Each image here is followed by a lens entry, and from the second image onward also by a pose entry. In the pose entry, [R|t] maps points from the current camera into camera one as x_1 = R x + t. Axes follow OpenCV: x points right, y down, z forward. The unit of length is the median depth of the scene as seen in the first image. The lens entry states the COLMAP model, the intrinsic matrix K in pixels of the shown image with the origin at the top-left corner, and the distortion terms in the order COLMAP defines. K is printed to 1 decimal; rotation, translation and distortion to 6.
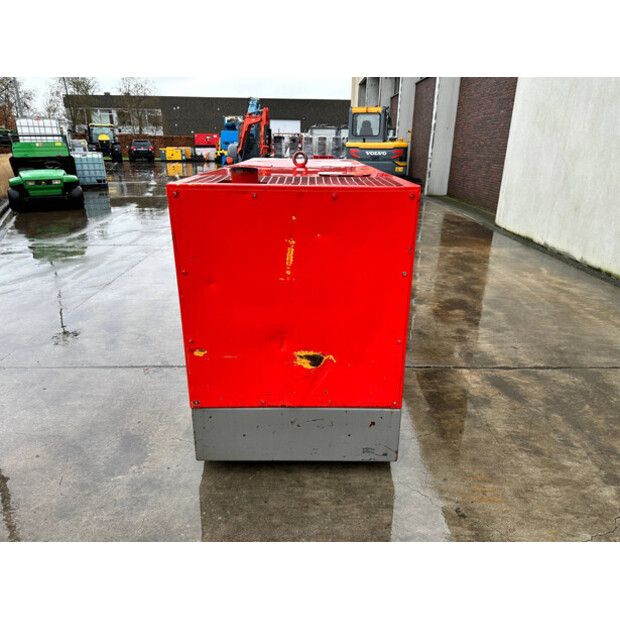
lens RADIAL K [[436.7, 0, 312.9], [0, 436.7, 310.0], [0, 0, 1]] dist [0.102099, -0.210468]
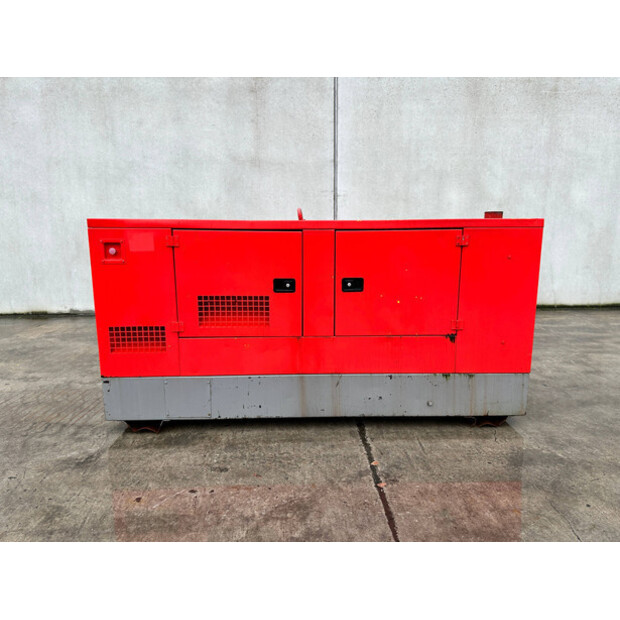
lens RADIAL K [[436.7, 0, 312.9], [0, 436.7, 310.0], [0, 0, 1]] dist [0.102099, -0.210468]
pose [[-0.017857, -0.191558, 0.981319, -1.372841], [0.390804, 0.902059, 0.183197, -0.394569], [-0.920301, 0.386775, 0.058754, 1.281639]]
